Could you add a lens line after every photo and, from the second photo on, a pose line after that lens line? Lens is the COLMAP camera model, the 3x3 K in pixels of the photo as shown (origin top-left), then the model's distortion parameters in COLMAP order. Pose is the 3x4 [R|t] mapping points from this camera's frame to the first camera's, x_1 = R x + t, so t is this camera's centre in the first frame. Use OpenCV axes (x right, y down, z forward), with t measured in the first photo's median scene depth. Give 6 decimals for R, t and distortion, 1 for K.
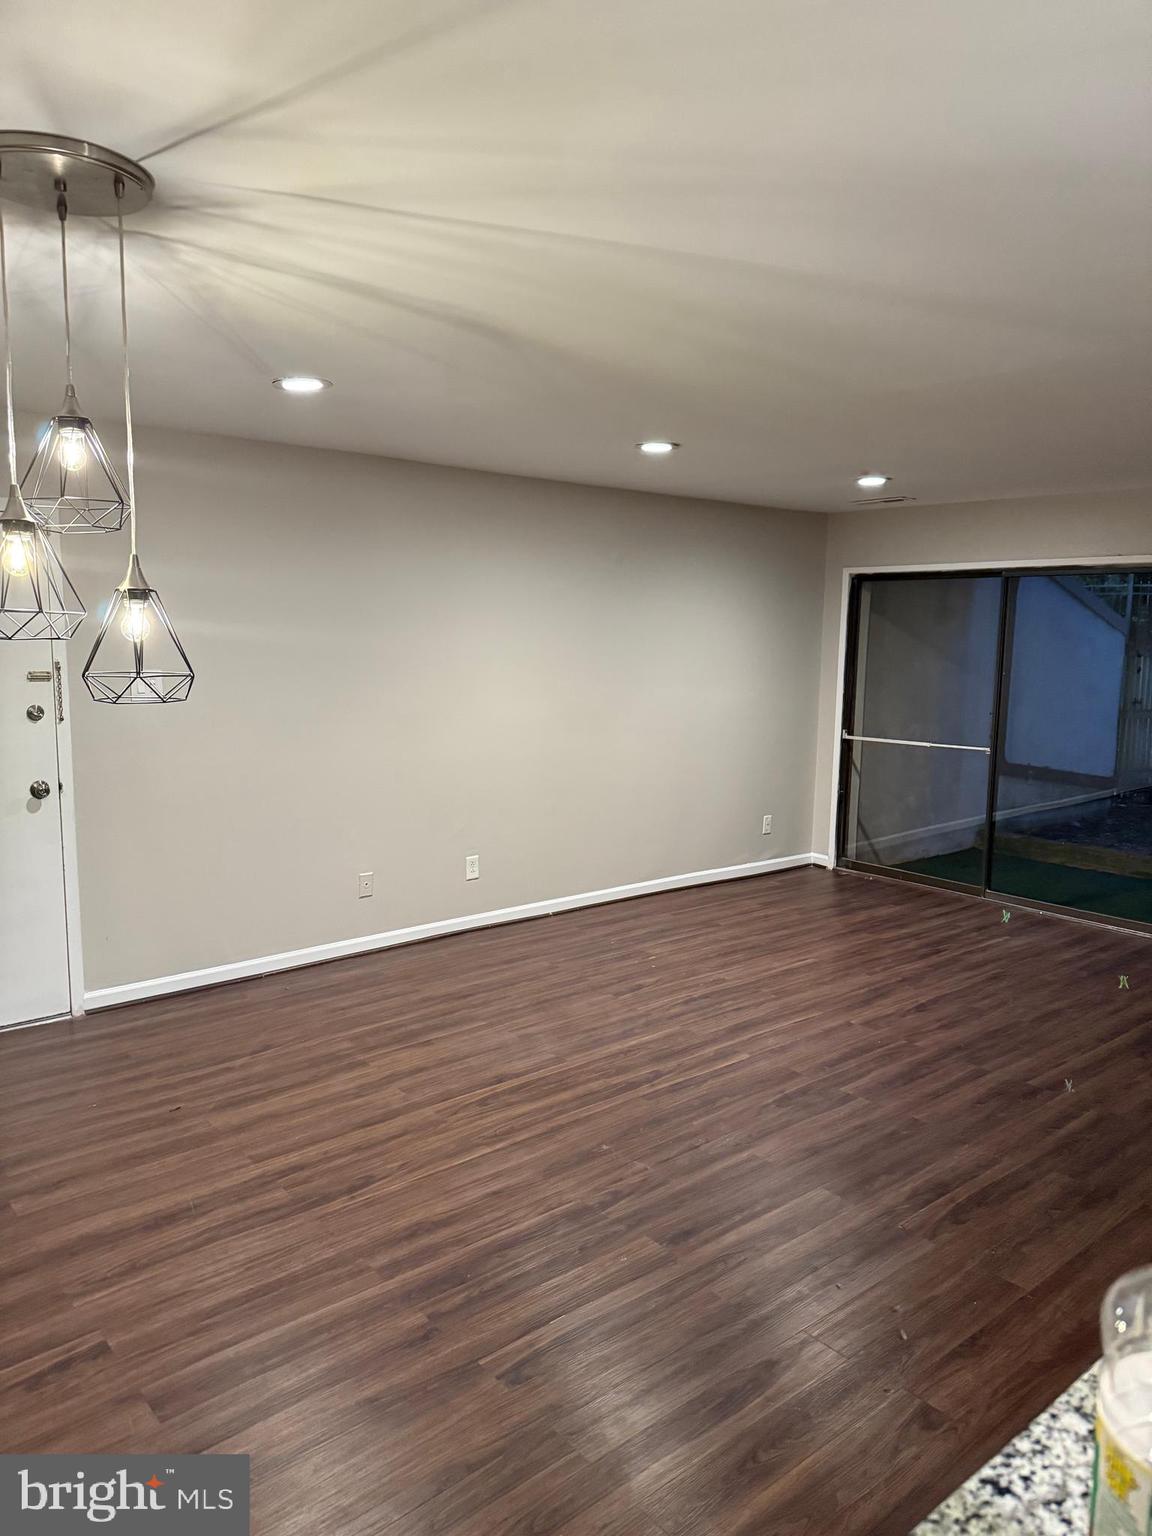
lens RADIAL K [[1079.0, 0, 578.8], [0, 1079.0, 779.3], [0, 0, 1]] dist [0.040092, -0.003383]
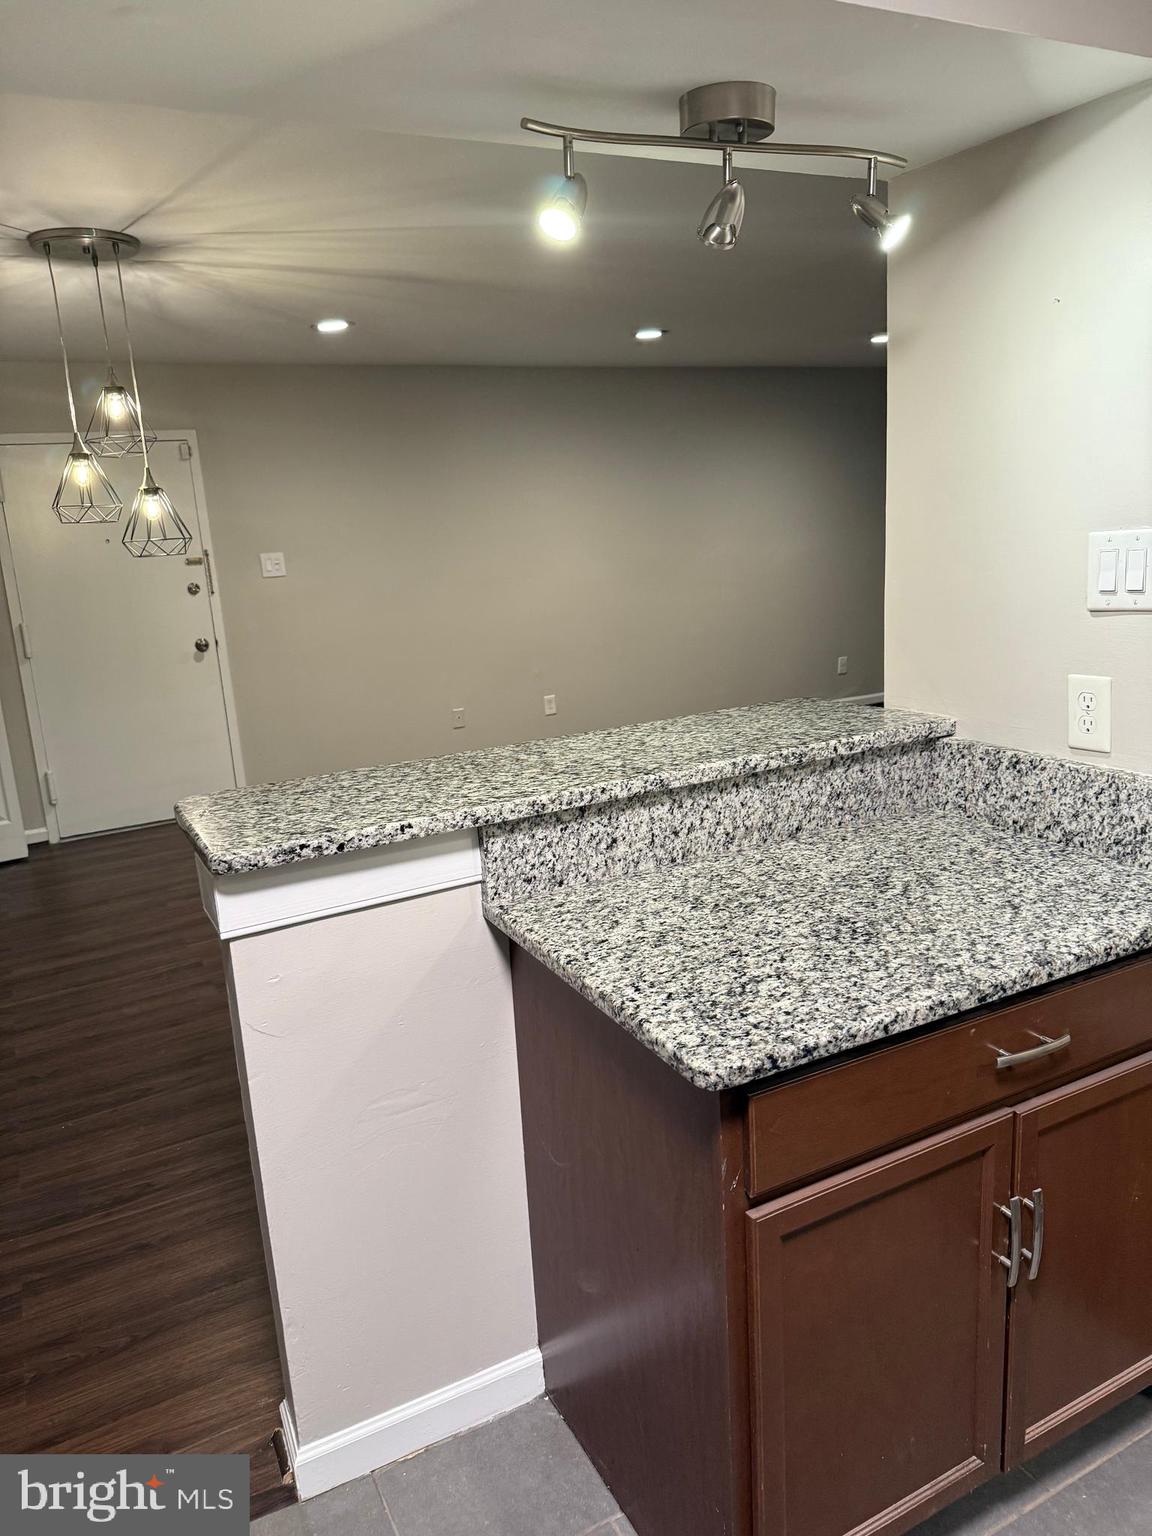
lens RADIAL K [[1079.0, 0, 568.7], [0, 1079.0, 767.3], [0, 0, 1]] dist [0.040092, -0.003383]
pose [[0.971788, -0.019943, -0.235013, 0.519967], [0.042162, 0.995058, 0.089903, 0.111945], [0.232058, -0.097275, 0.967826, -0.448122]]
